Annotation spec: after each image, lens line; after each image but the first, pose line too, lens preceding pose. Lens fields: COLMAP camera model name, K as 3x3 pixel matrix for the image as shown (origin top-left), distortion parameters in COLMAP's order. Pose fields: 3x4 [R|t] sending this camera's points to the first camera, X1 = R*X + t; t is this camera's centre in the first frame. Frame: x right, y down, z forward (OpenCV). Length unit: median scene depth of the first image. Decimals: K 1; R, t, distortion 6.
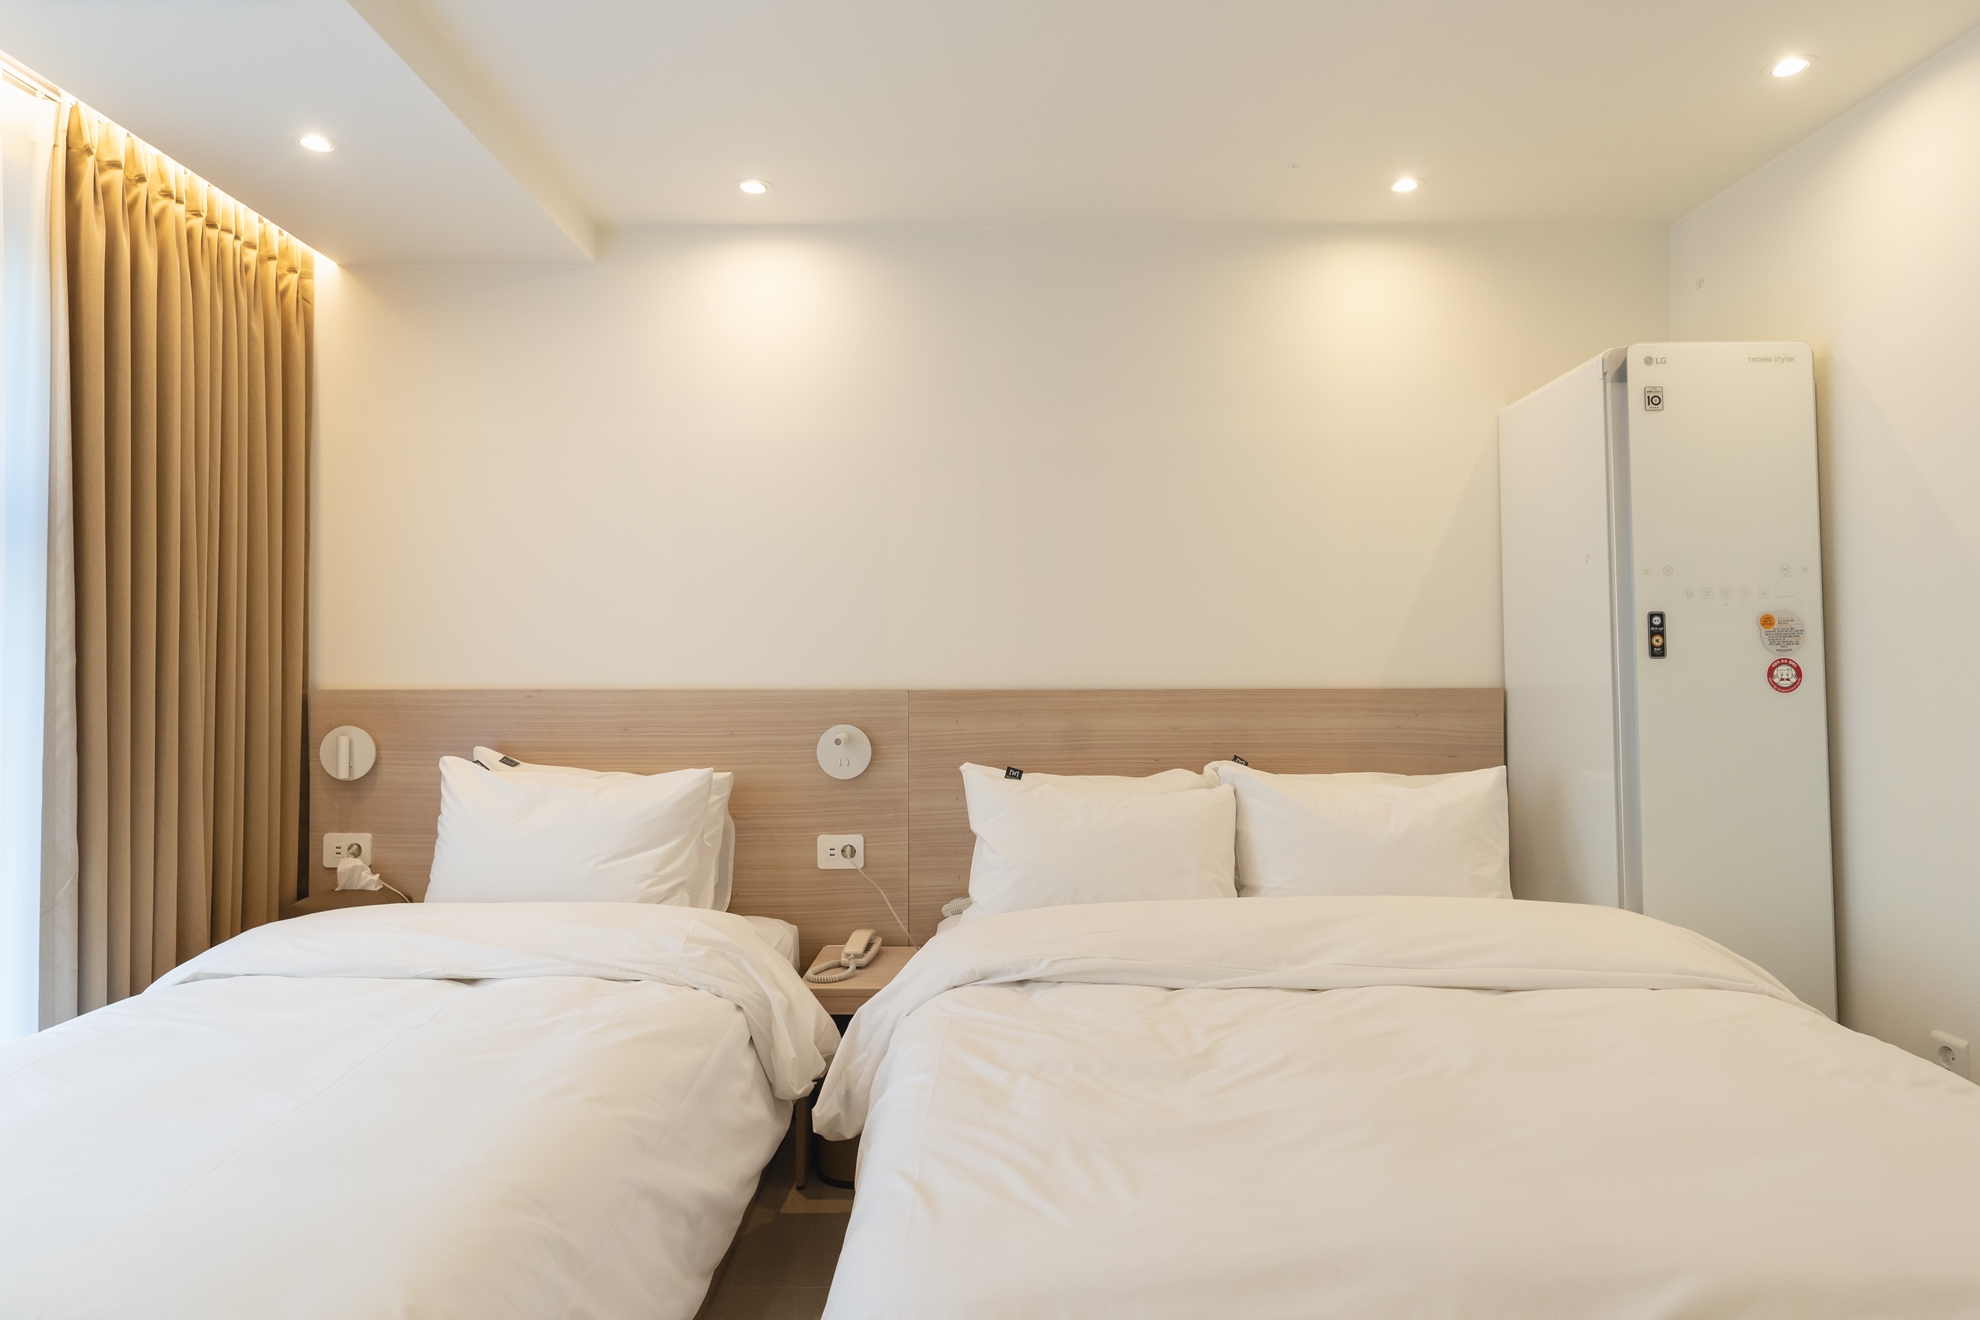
lens RADIAL K [[1157.8, 0, 990.0], [0, 1157.8, 660.0], [0, 0, 1]] dist [-0.001760, 0.001316]
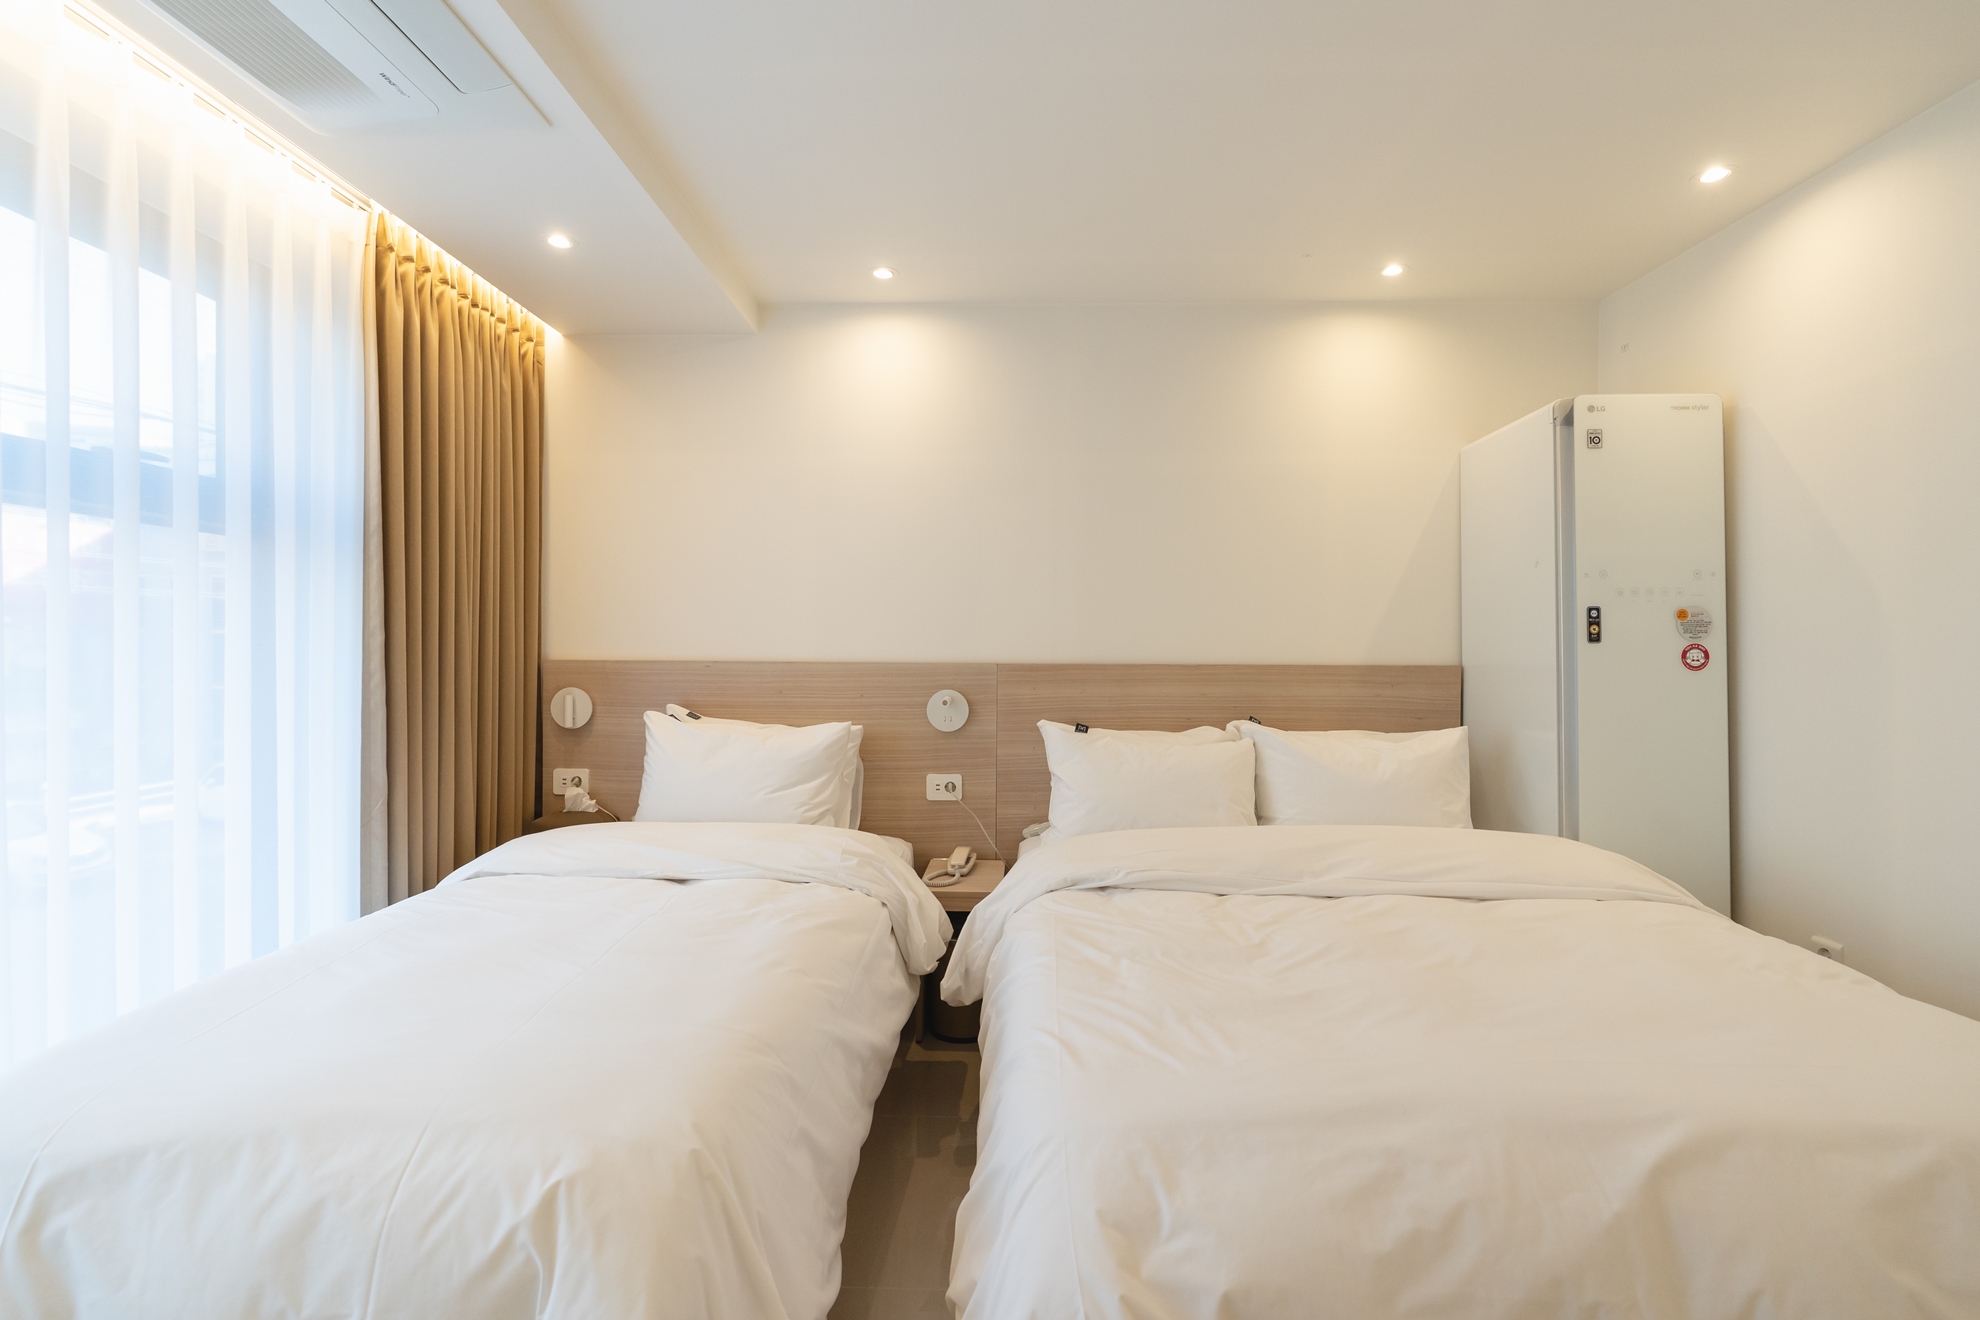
lens RADIAL K [[893.0, 0, 990.0], [0, 893.0, 660.0], [0, 0, 1]] dist [-0.005401, 0.000190]
pose [[0.999575, 0.007767, -0.028090, -0.060750], [-0.007211, 0.999777, 0.019857, 0.002529], [0.028238, -0.019646, 0.999408, -0.000705]]
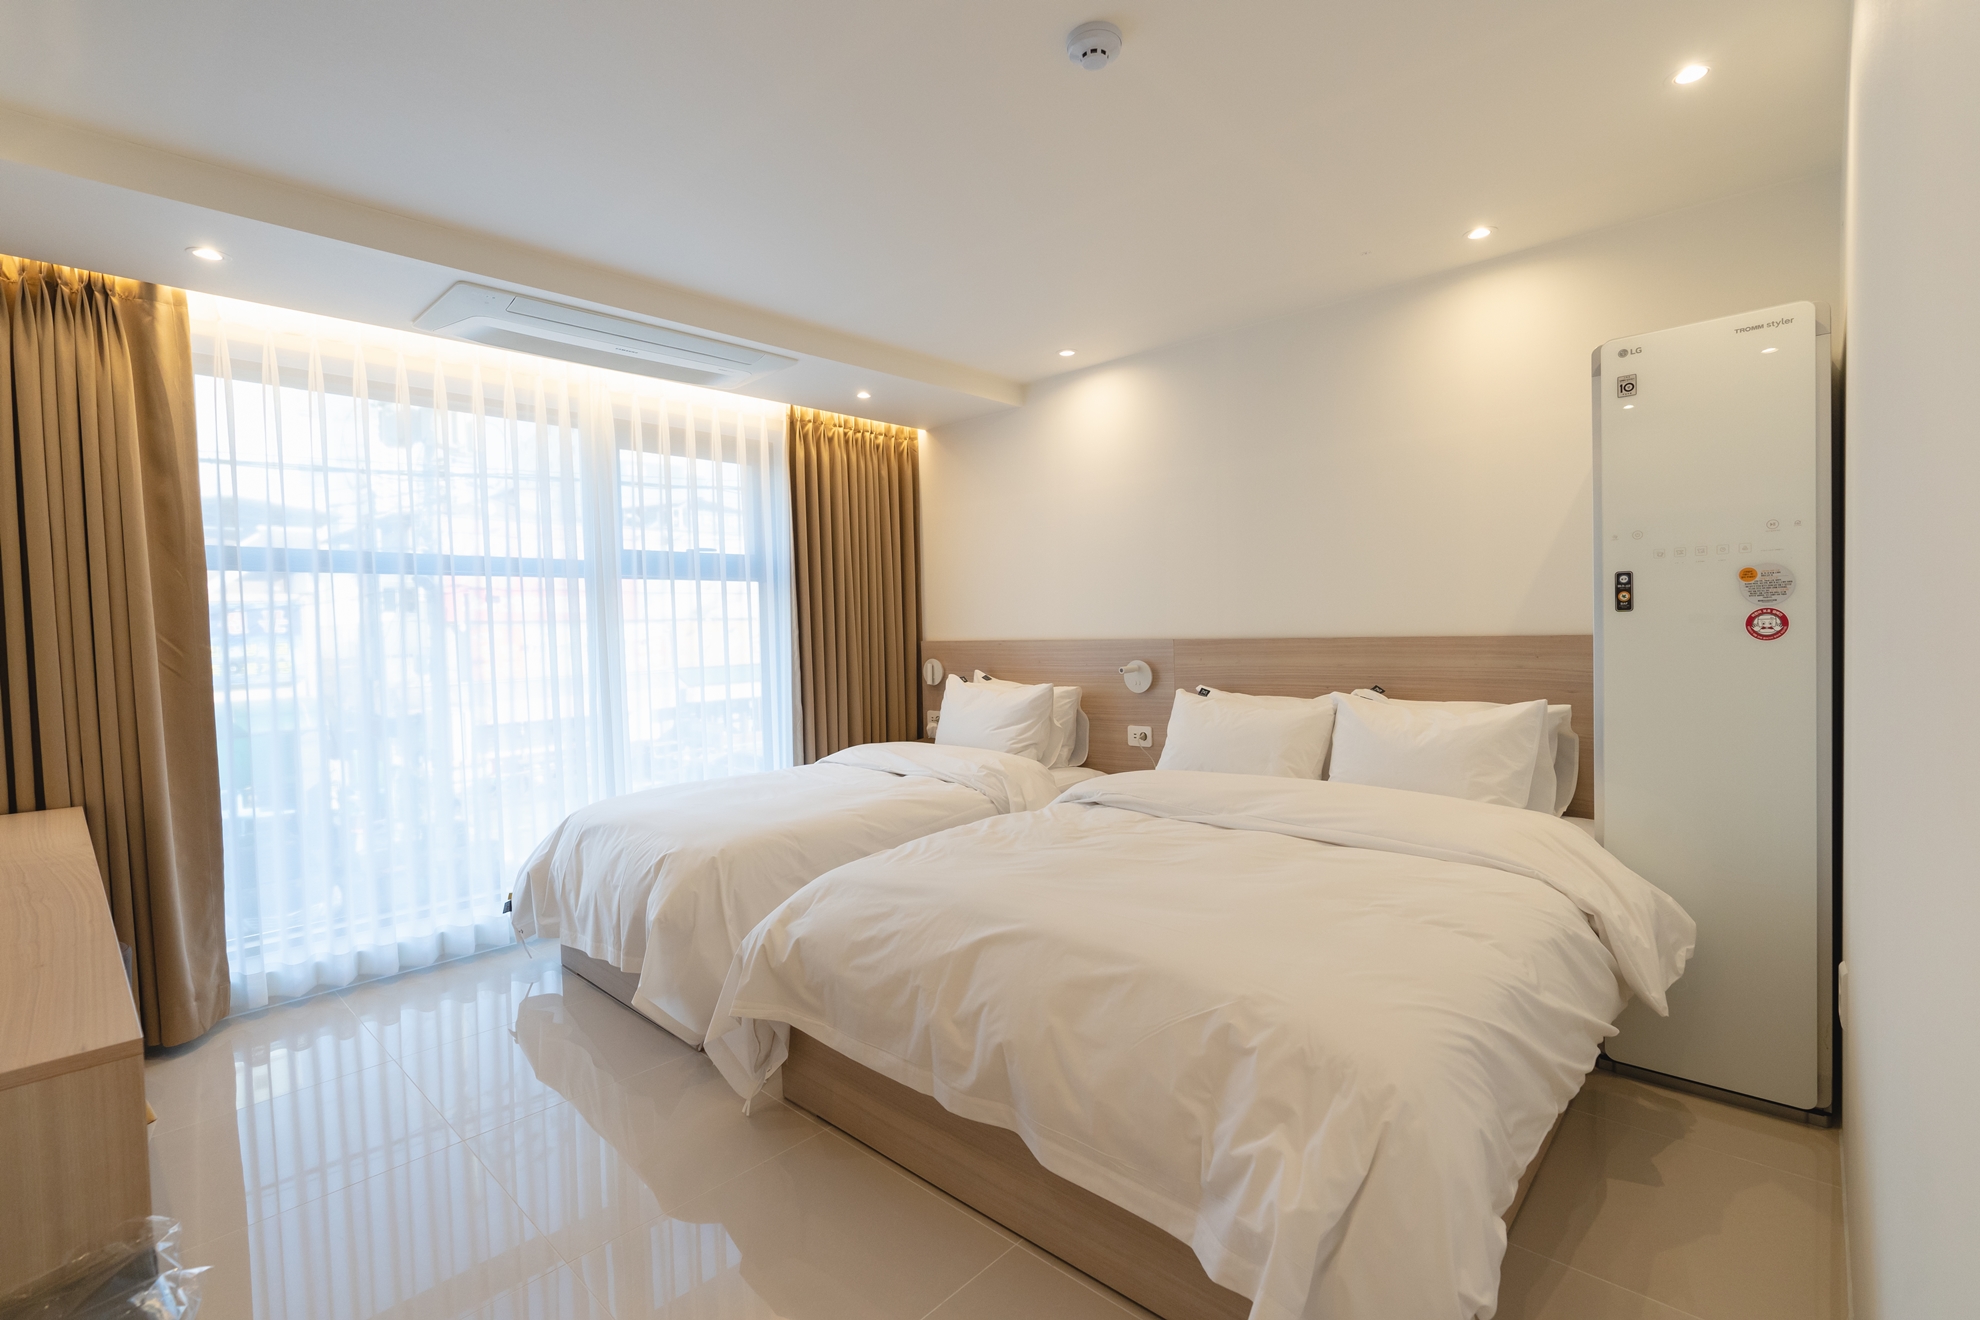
lens RADIAL K [[893.0, 0, 990.0], [0, 893.0, 660.0], [0, 0, 1]] dist [-0.005401, 0.000190]
pose [[0.727823, 0.009702, -0.685696, 0.720531], [0.032393, 0.998297, 0.048508, -0.016668], [0.684999, -0.057517, 0.726270, -0.094151]]
